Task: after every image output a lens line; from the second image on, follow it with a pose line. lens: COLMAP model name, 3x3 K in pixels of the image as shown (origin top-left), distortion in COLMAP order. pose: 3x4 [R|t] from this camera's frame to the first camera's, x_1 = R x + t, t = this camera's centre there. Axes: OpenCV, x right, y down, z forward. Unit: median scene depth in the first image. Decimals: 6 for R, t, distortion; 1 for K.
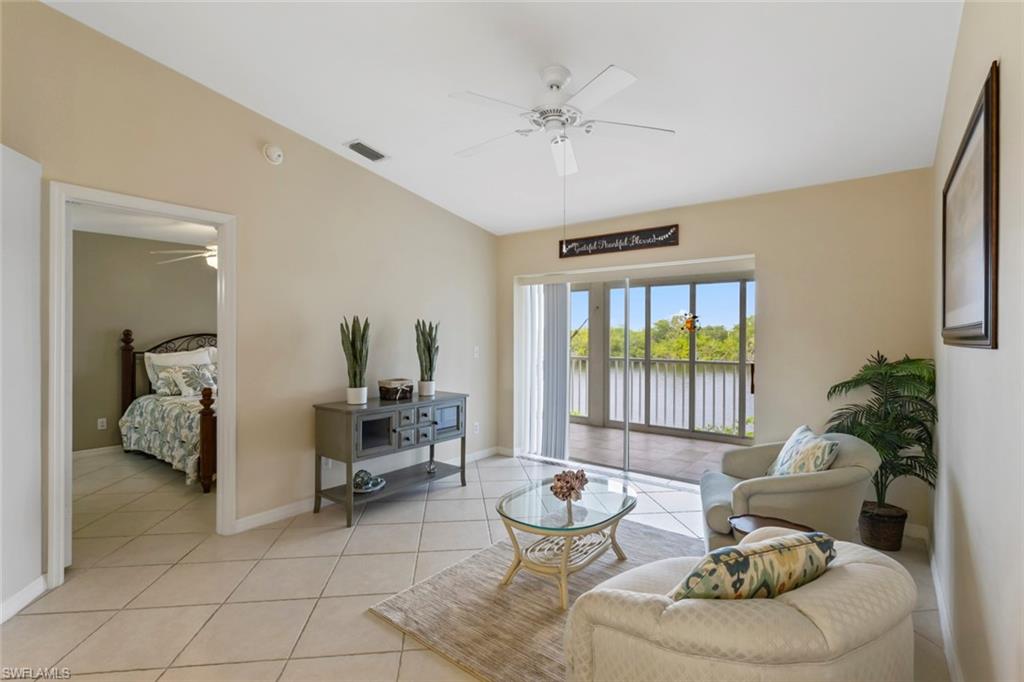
lens RADIAL K [[478.2, 0, 513.5], [0, 478.2, 336.2], [0, 0, 1]] dist [-0.005563, 0.004059]
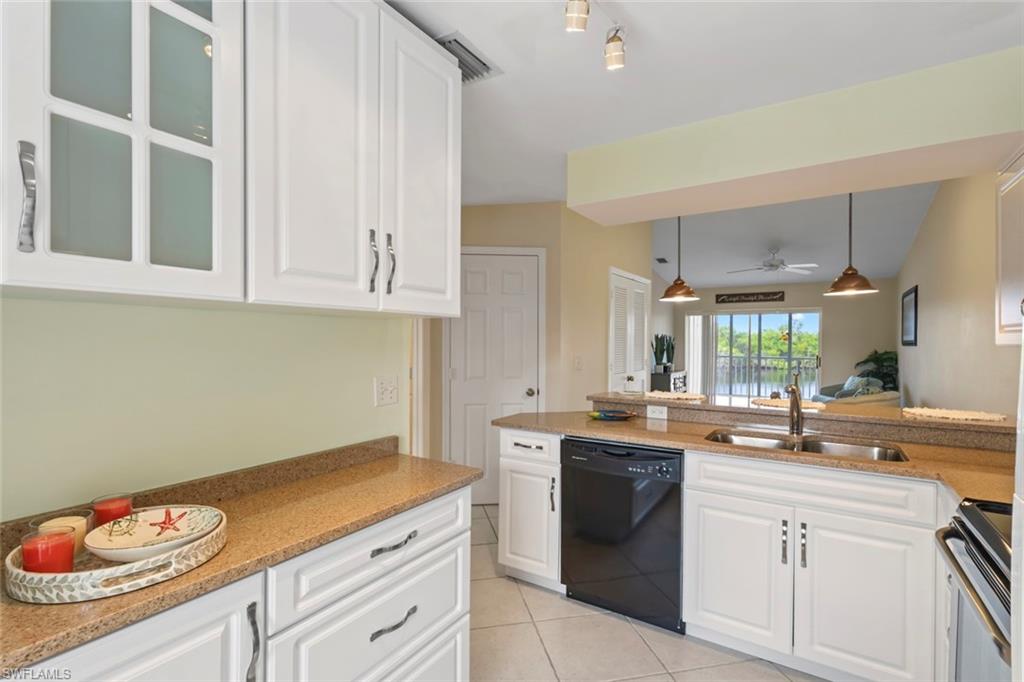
lens RADIAL K [[478.2, 0, 515.2], [0, 478.2, 345.4], [0, 0, 1]] dist [-0.005563, 0.004059]
pose [[0.996544, 0.000389, 0.083071, -0.998695], [-0.000978, 0.999975, 0.007050, -0.002254], [-0.083067, -0.007107, 0.996519, -1.010124]]
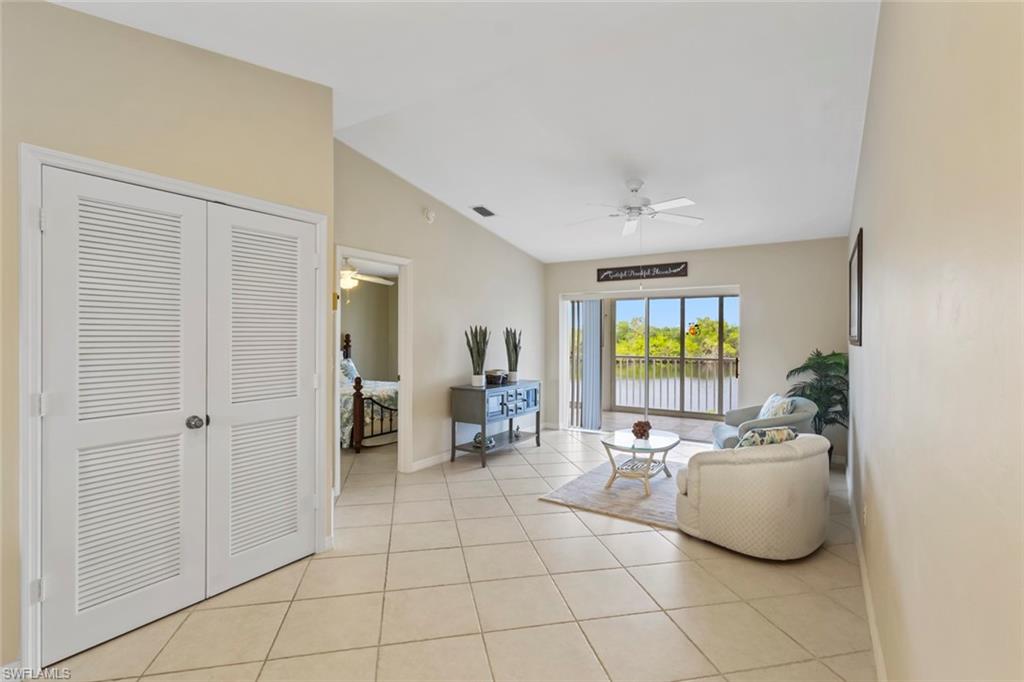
lens RADIAL K [[478.2, 0, 515.3], [0, 478.2, 337.3], [0, 0, 1]] dist [-0.005563, 0.004059]
pose [[0.996298, -0.000692, 0.085966, -0.282603], [0.000652, 1.000000, 0.000500, -0.006263], [-0.085967, -0.000443, 0.996298, -0.376523]]
